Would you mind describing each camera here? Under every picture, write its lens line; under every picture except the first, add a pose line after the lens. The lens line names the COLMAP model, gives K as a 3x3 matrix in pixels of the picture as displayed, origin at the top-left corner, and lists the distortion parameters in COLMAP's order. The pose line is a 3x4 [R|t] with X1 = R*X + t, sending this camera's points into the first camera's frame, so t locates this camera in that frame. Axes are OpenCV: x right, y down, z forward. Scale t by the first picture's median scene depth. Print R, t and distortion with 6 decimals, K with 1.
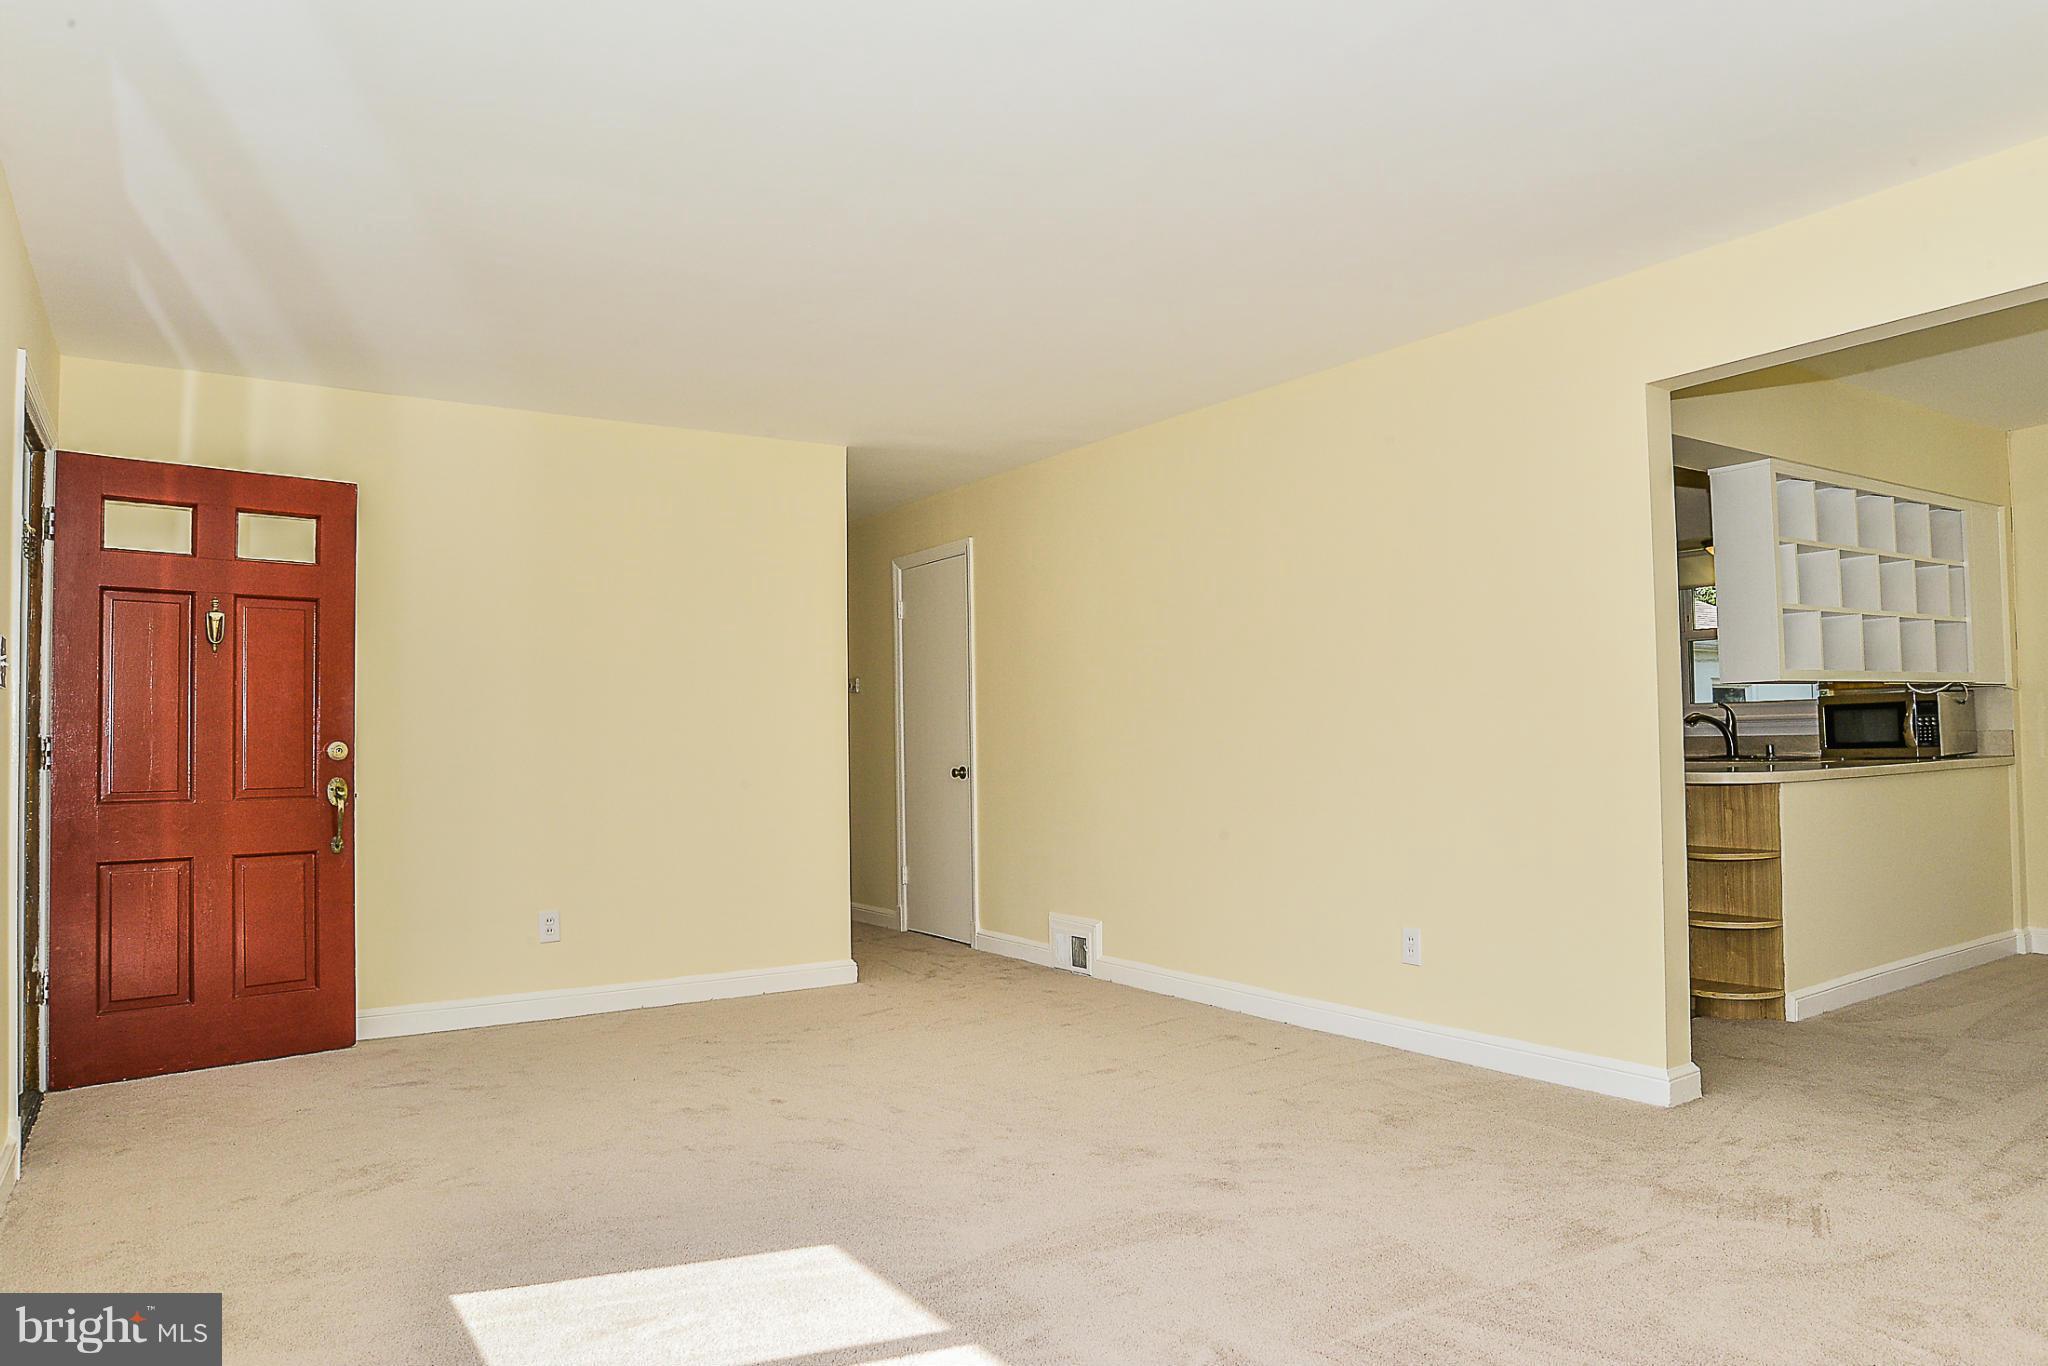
lens RADIAL K [[1310.0, 0, 1024.0], [0, 1310.0, 683.0], [0, 0, 1]] dist [-0.079884, 0.041489]
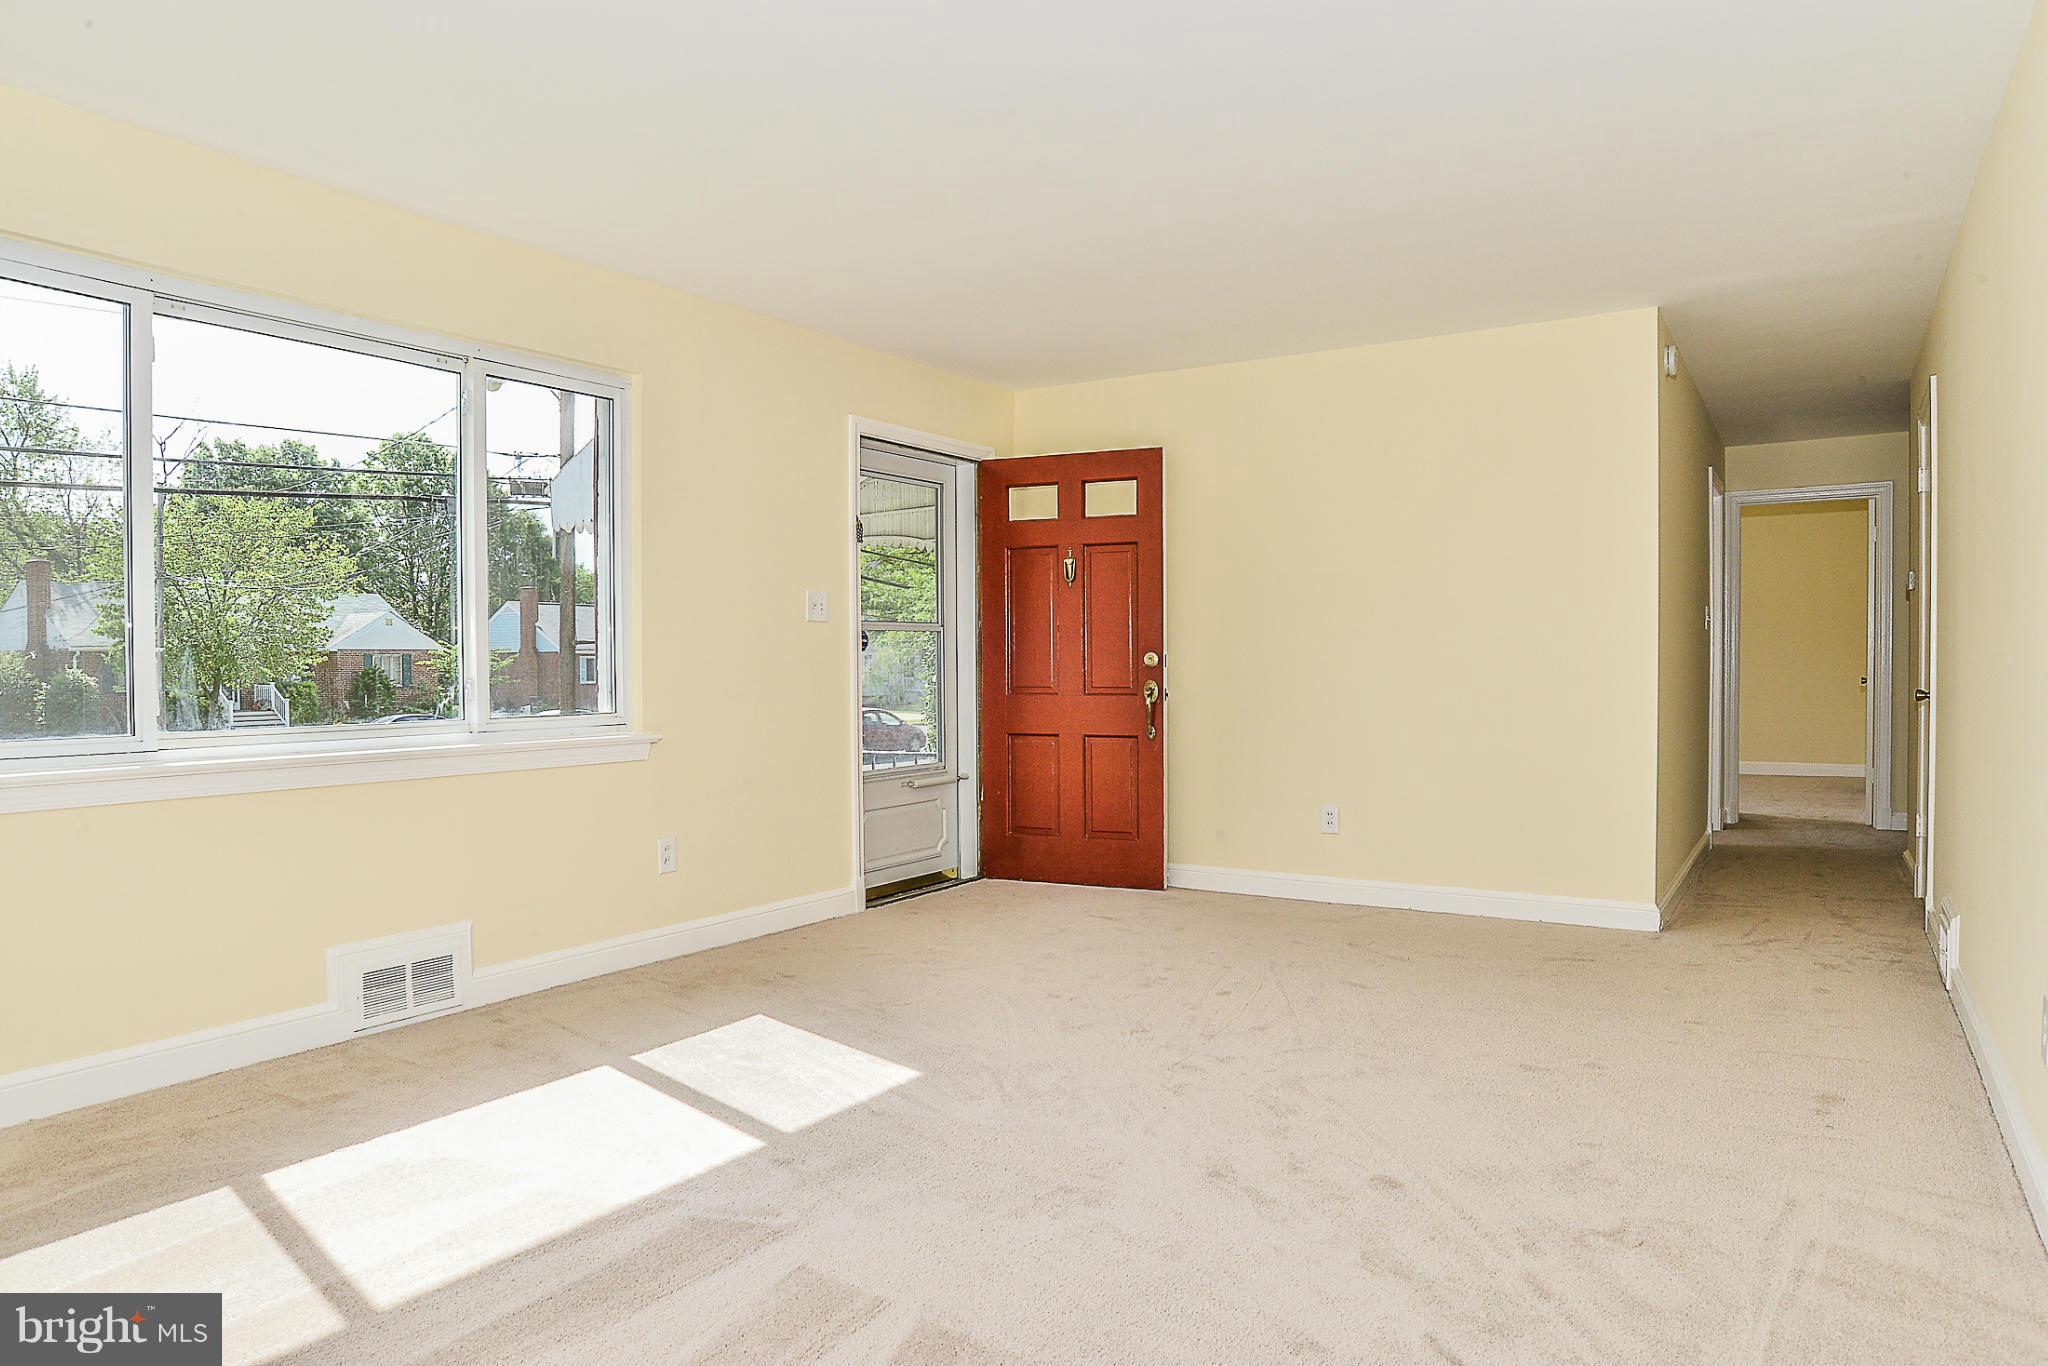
lens RADIAL K [[1310.0, 0, 1024.0], [0, 1310.0, 683.0], [0, 0, 1]] dist [-0.079884, 0.041489]
pose [[0.394064, 0.038524, -0.918275, 0.617183], [0.042389, 0.997296, 0.060030, -0.007578], [0.918105, -0.062581, 0.391366, 0.369408]]
